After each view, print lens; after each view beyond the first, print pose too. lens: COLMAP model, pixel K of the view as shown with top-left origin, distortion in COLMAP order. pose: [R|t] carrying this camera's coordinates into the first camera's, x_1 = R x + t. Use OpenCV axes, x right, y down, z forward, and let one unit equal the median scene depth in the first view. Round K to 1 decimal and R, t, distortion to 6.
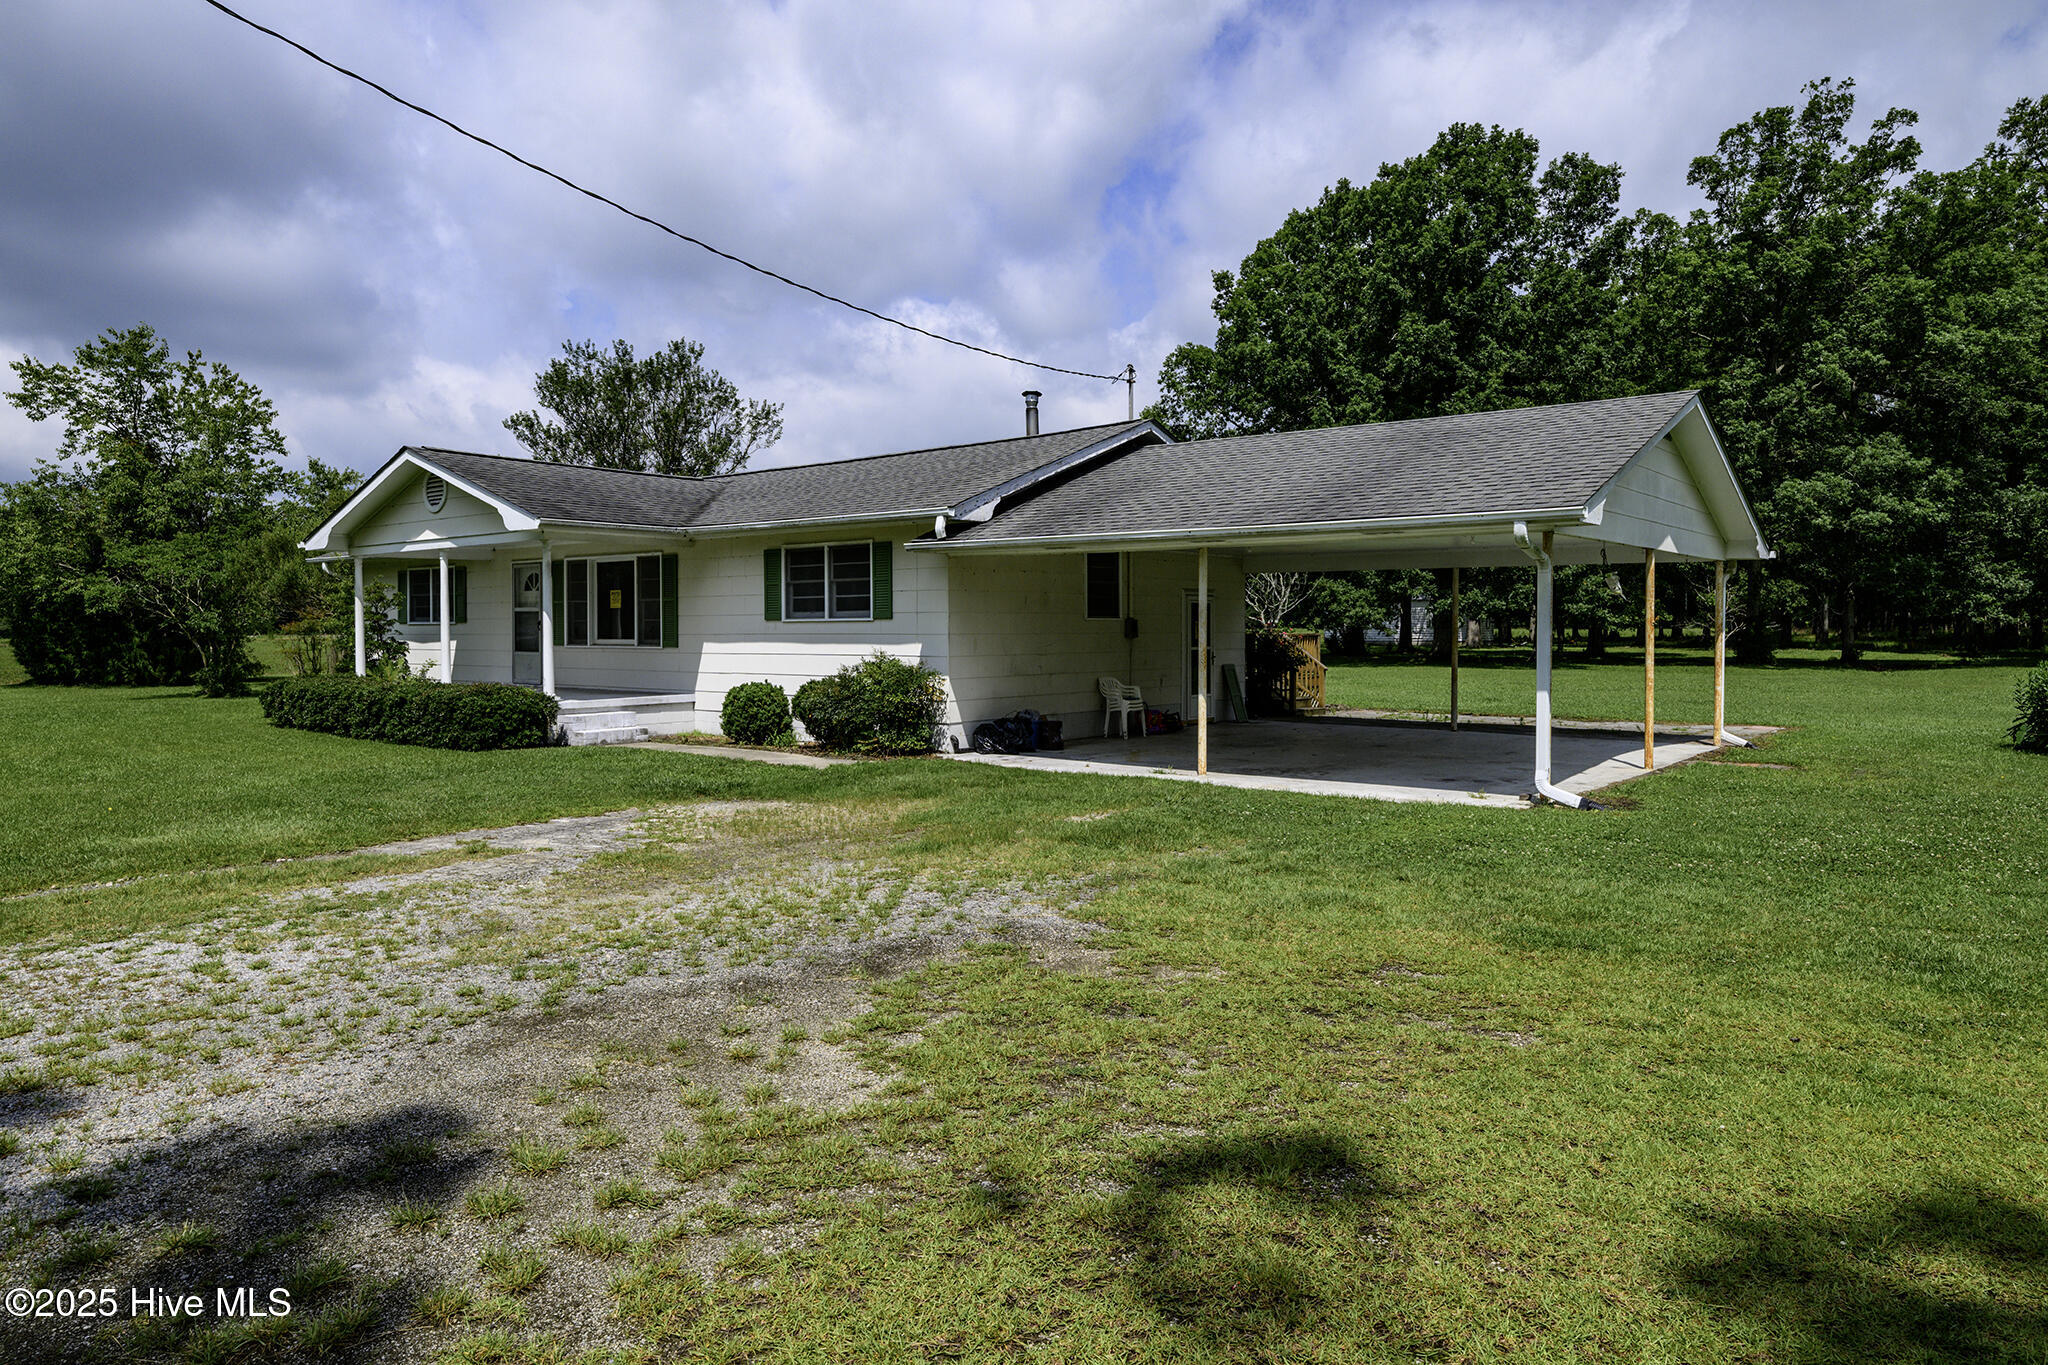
lens RADIAL K [[1316.6, 0, 1017.2], [0, 1316.6, 680.8], [0, 0, 1]] dist [0.015682, -0.003284]
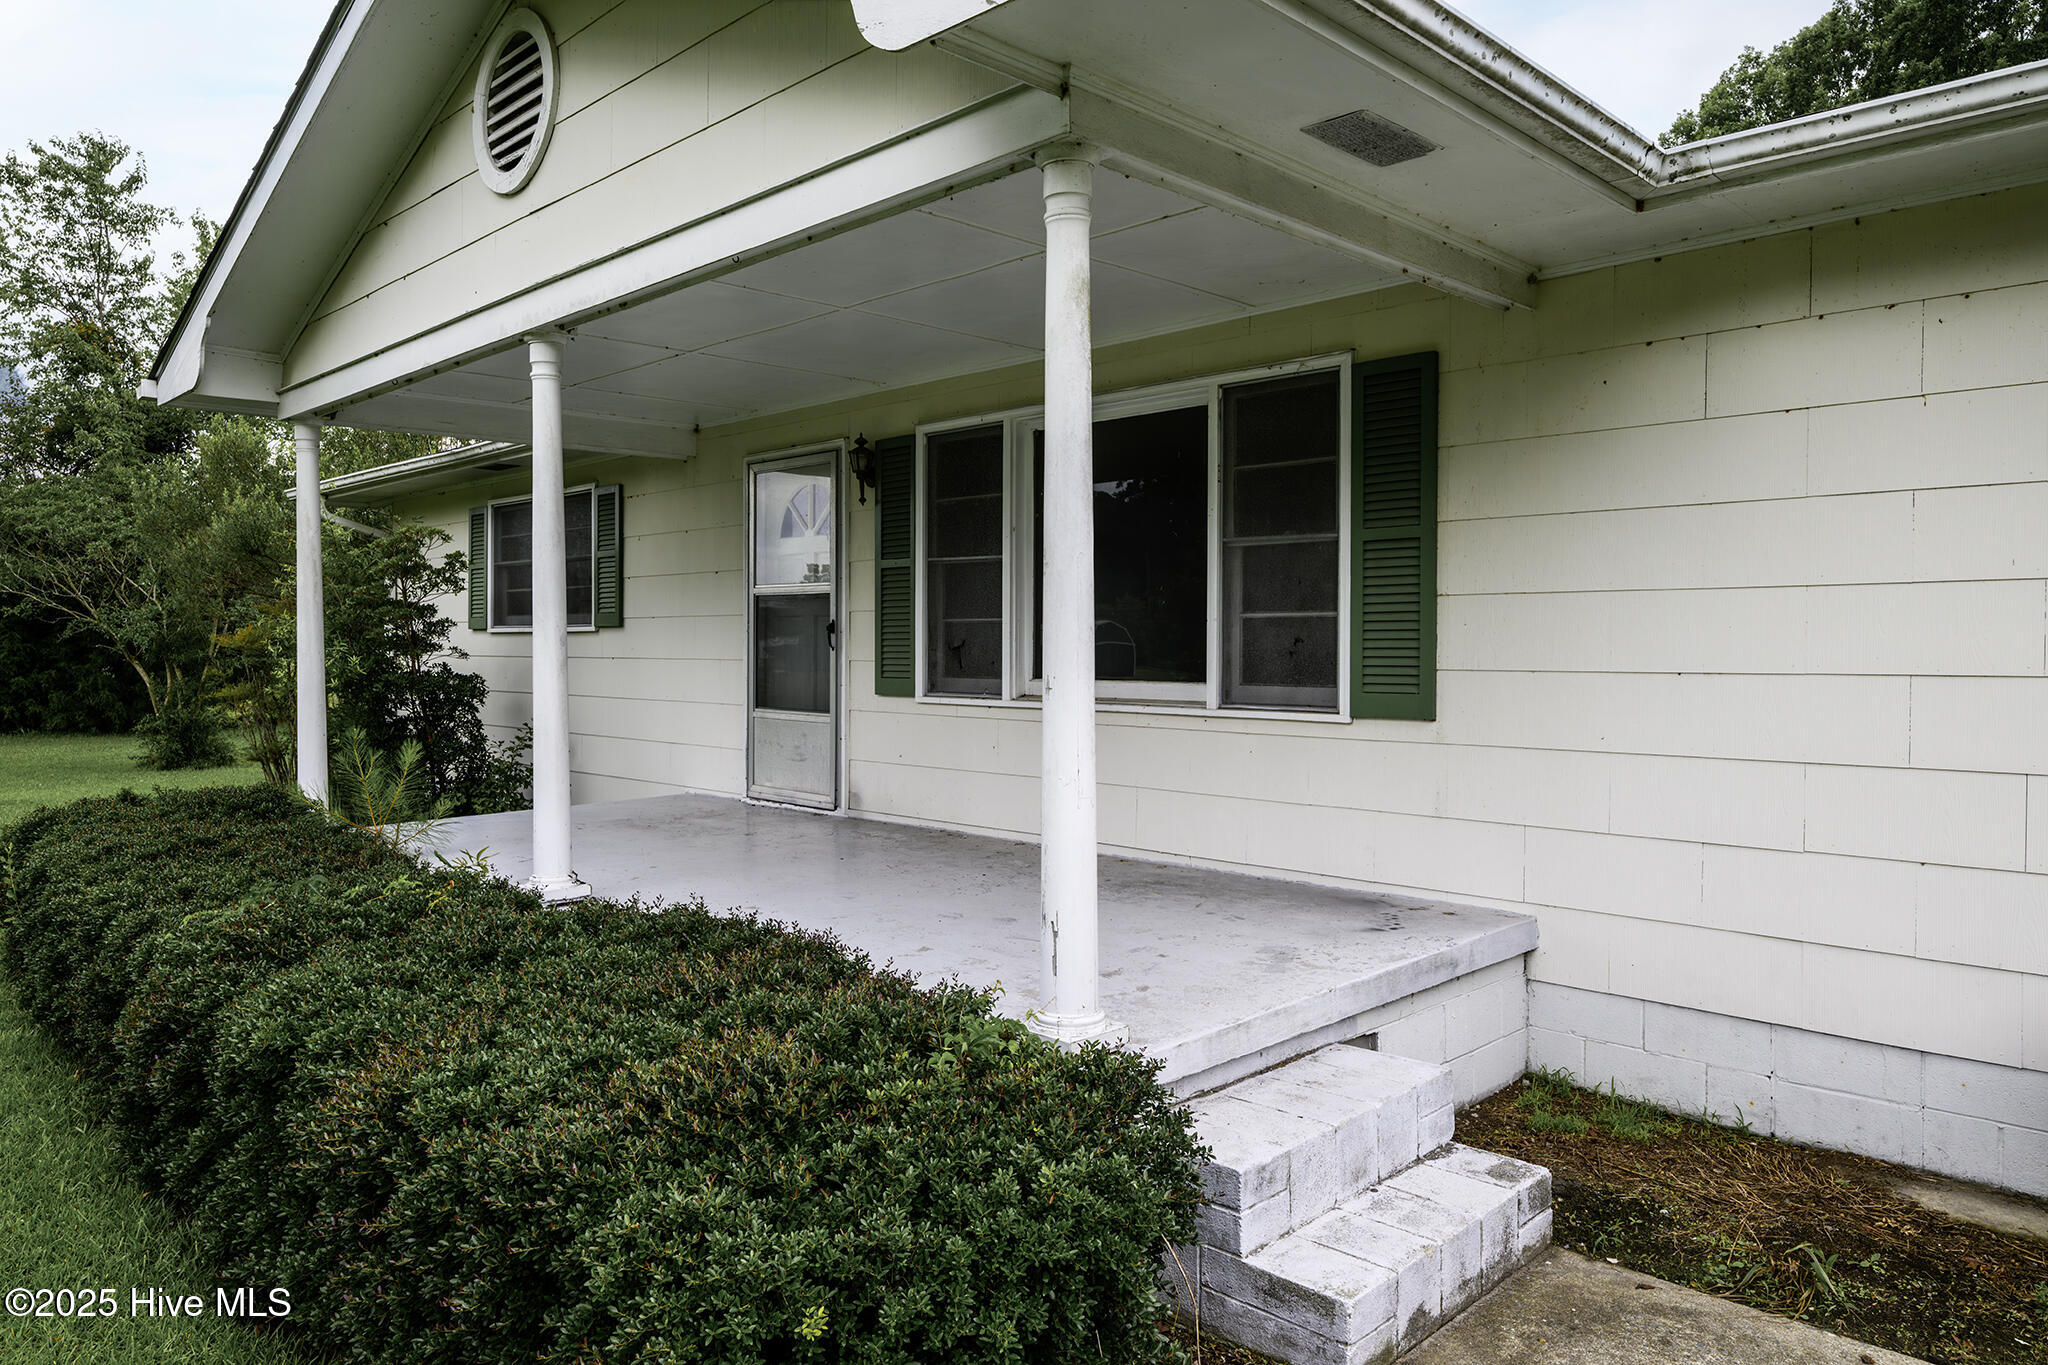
lens RADIAL K [[1375.0, 0, 1023.1], [0, 1375.0, 682.2], [0, 0, 1]] dist [-0.003981, 0.000572]
pose [[0.993671, 0.005099, -0.112210, -0.305809], [-0.006020, 0.999951, -0.007872, -0.030591], [0.112164, 0.008497, 0.993653, 0.734055]]
